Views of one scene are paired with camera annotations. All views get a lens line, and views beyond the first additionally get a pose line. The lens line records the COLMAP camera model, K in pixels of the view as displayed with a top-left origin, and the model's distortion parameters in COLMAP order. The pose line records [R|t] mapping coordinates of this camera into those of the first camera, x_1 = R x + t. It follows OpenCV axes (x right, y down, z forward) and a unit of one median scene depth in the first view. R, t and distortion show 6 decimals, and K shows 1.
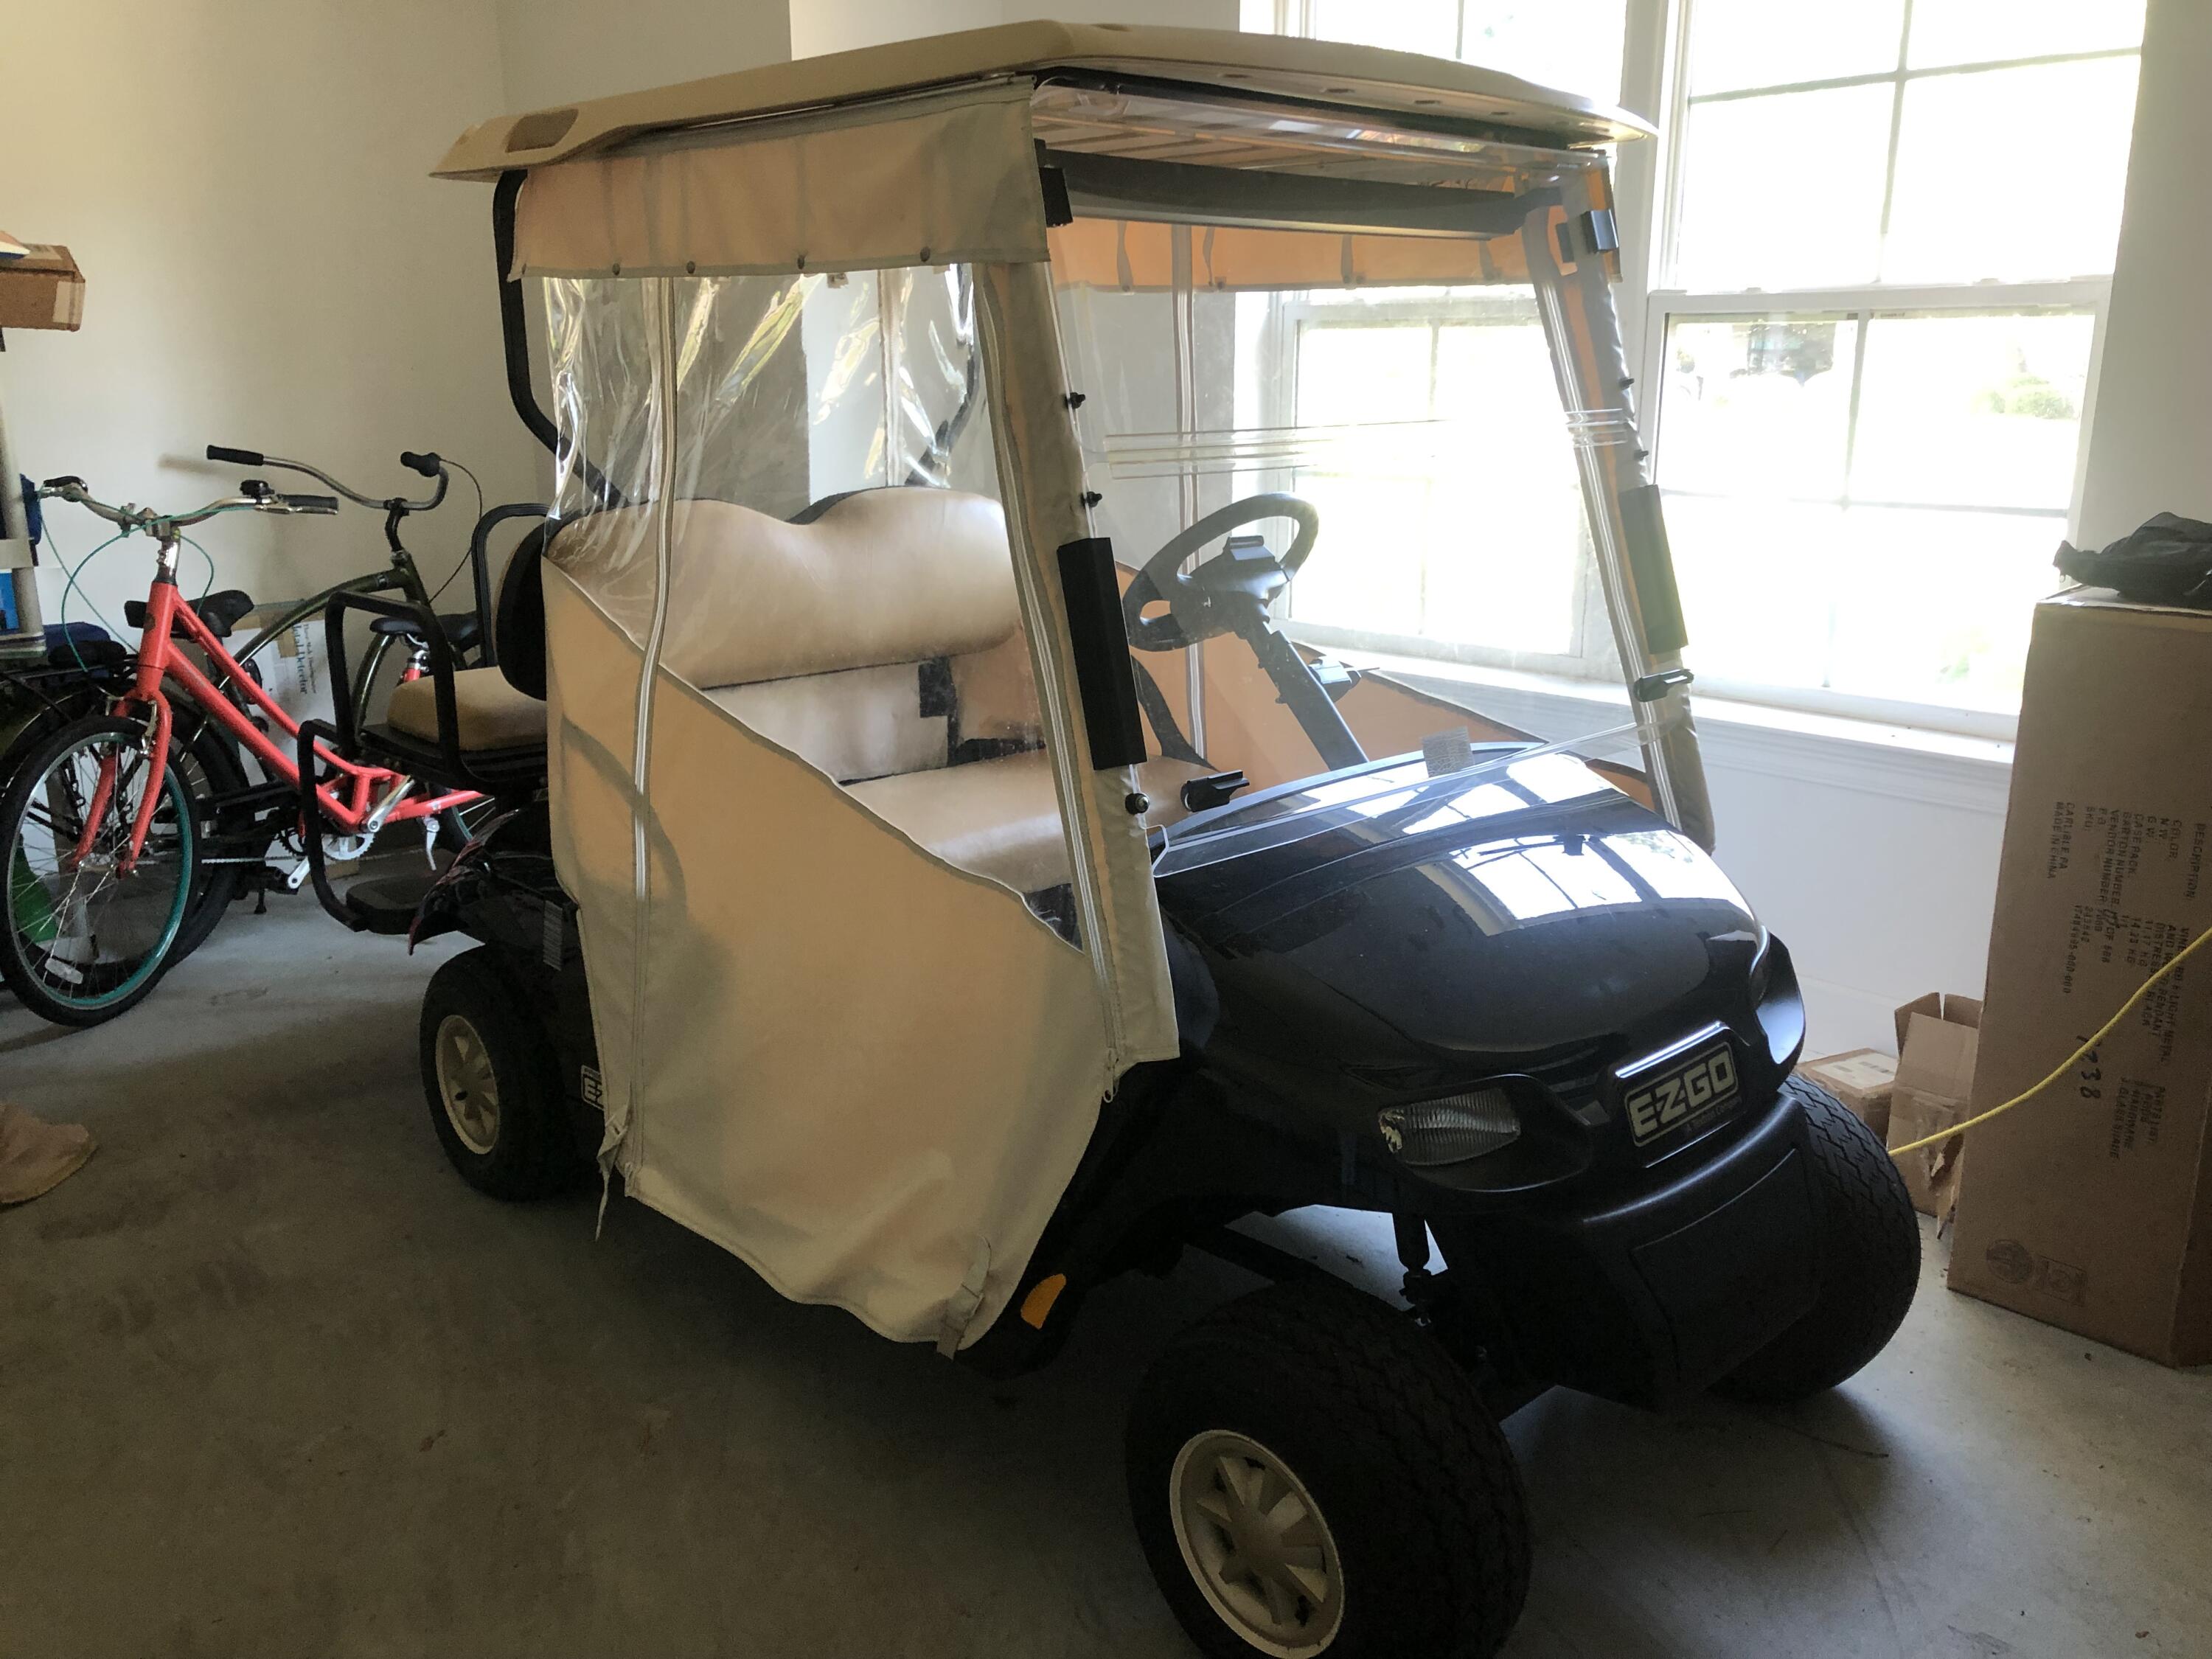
lens RADIAL K [[1790.4, 0, 1106.0], [0, 1790.4, 829.5], [0, 0, 1]] dist [0.004799, 0.000311]
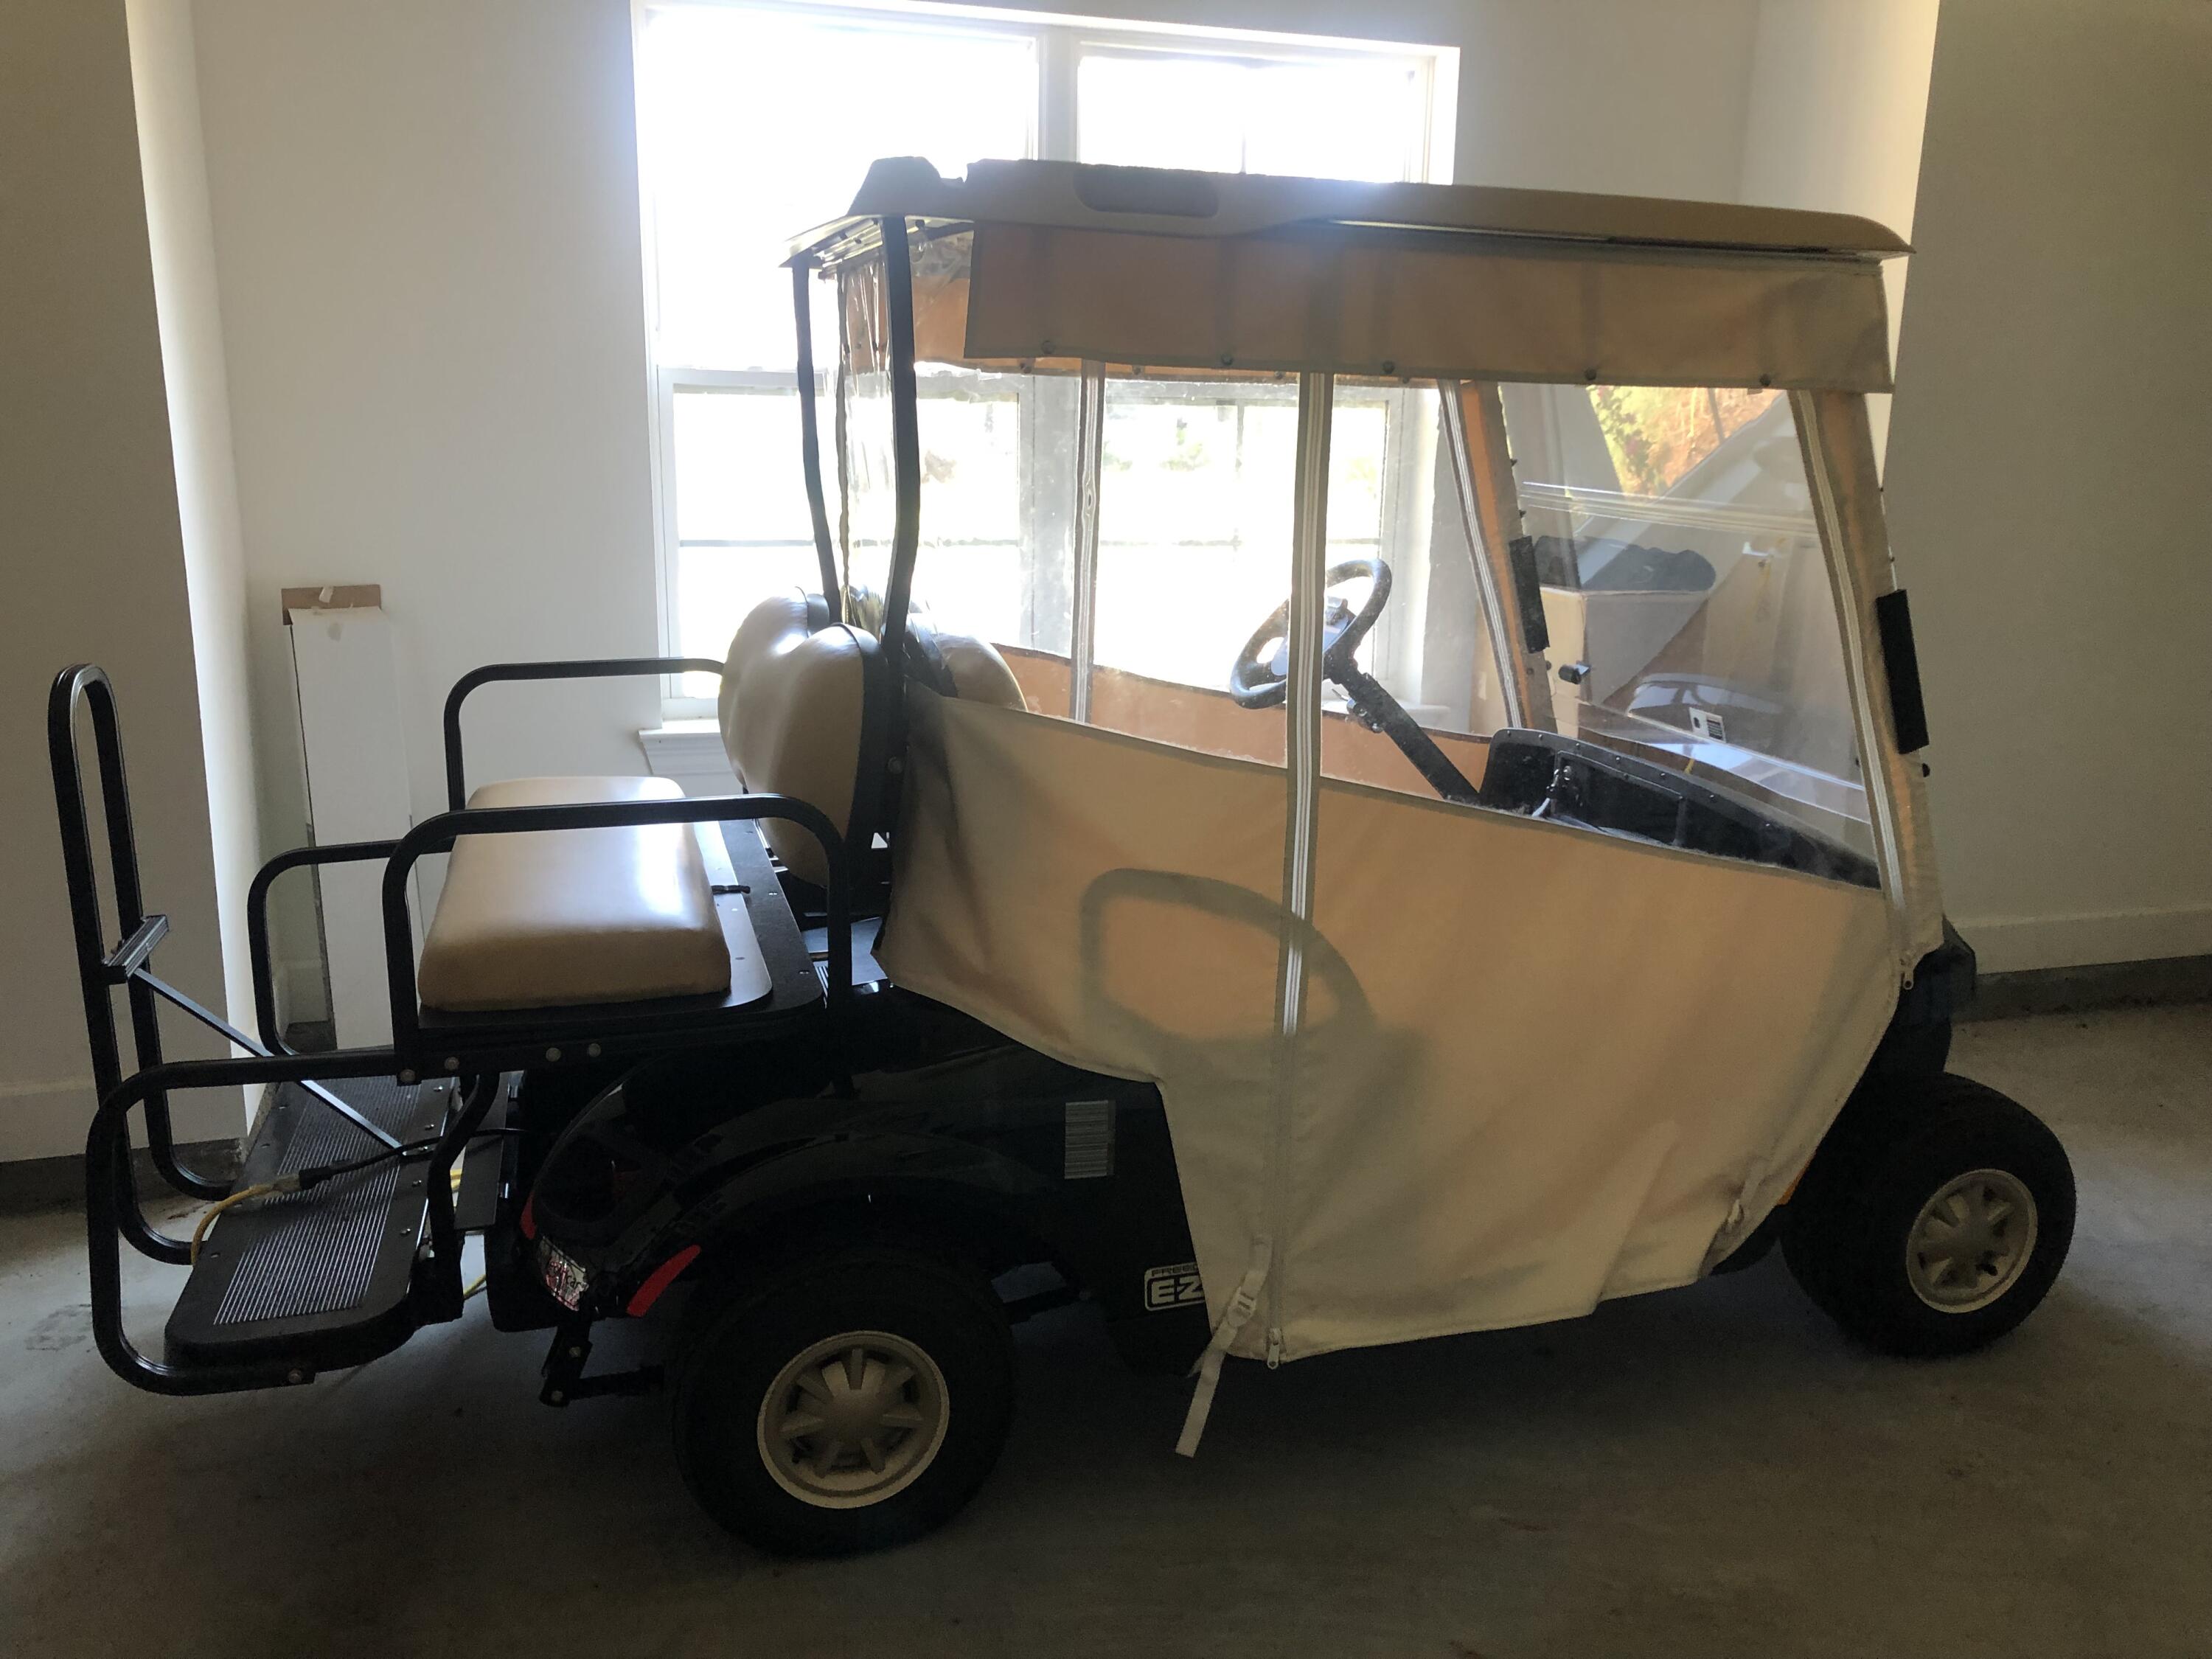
lens RADIAL K [[1807.7, 0, 1146.4], [0, 1807.7, 822.7], [0, 0, 1]] dist [0.012361, 0.002420]
pose [[0.453844, -0.189367, 0.870727, -1.103418], [0.207075, 0.972820, 0.103638, -0.182435], [-0.866687, 0.133270, 0.480721, 0.610977]]
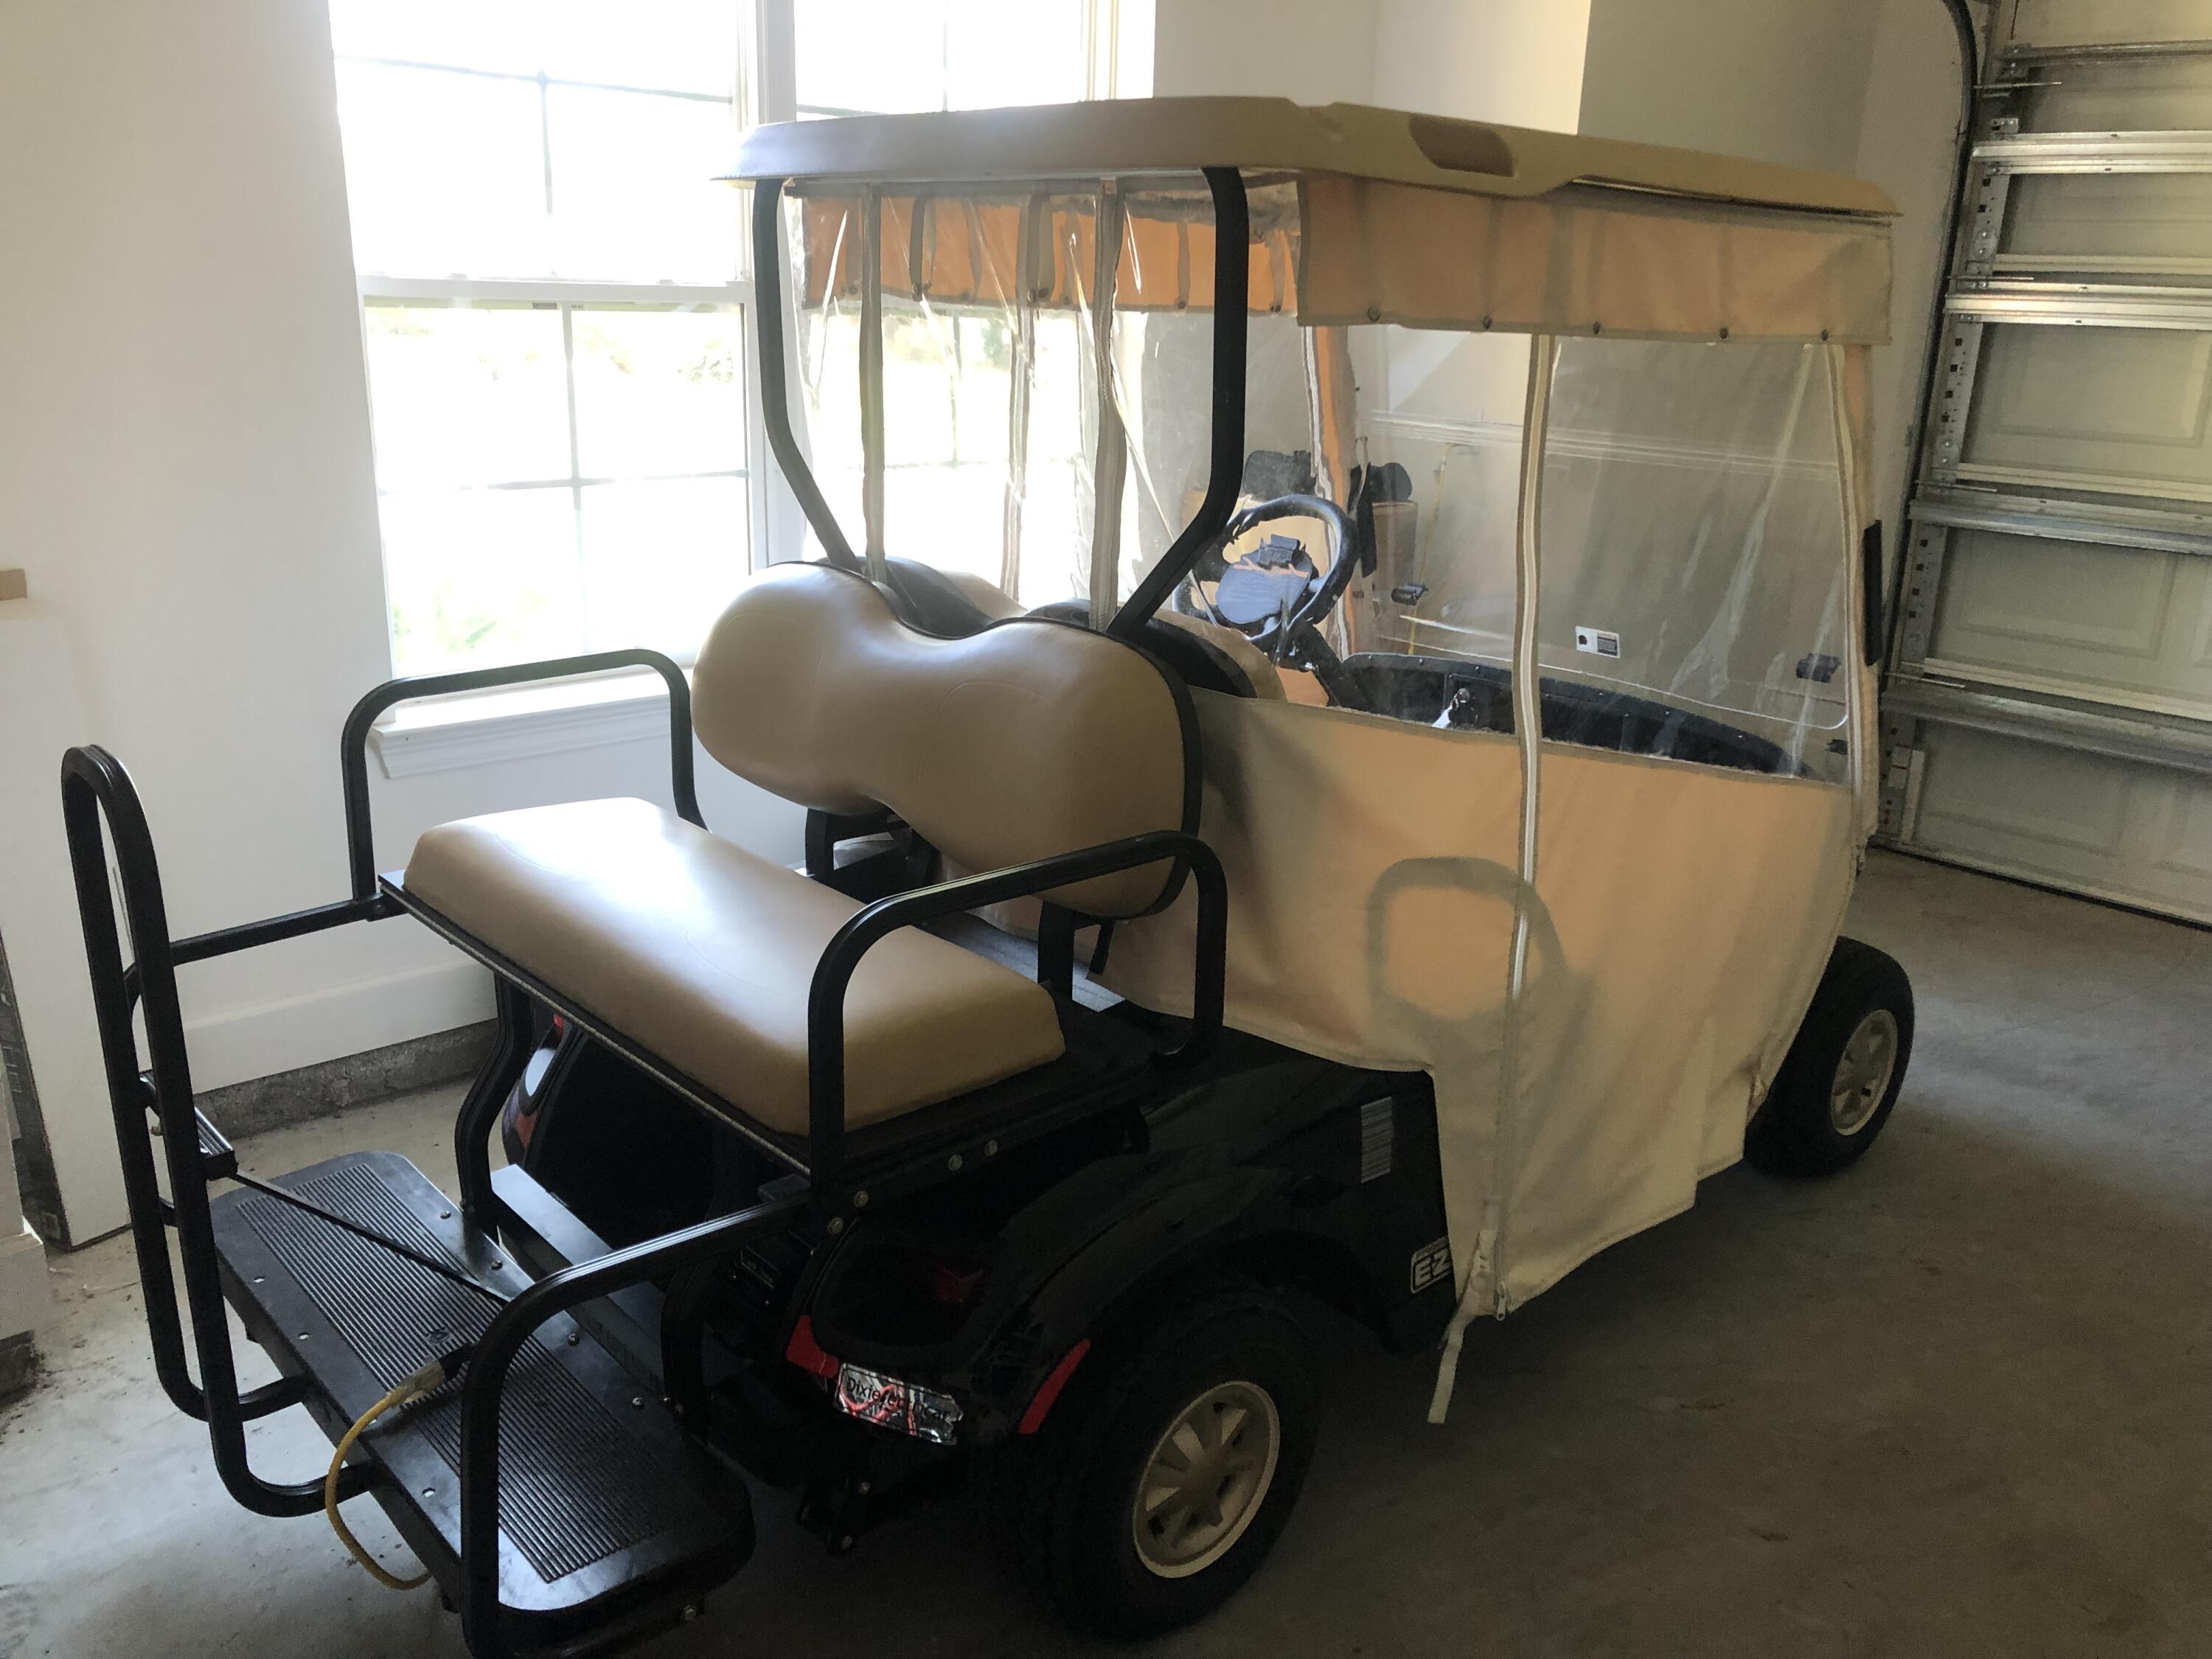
lens RADIAL K [[1790.4, 0, 1106.0], [0, 1790.4, 829.5], [0, 0, 1]] dist [0.004799, 0.000311]
pose [[0.028855, -0.287755, 0.957269, -1.151690], [0.224068, 0.935159, 0.274354, -0.352456], [-0.974146, 0.206577, 0.091461, 1.123194]]
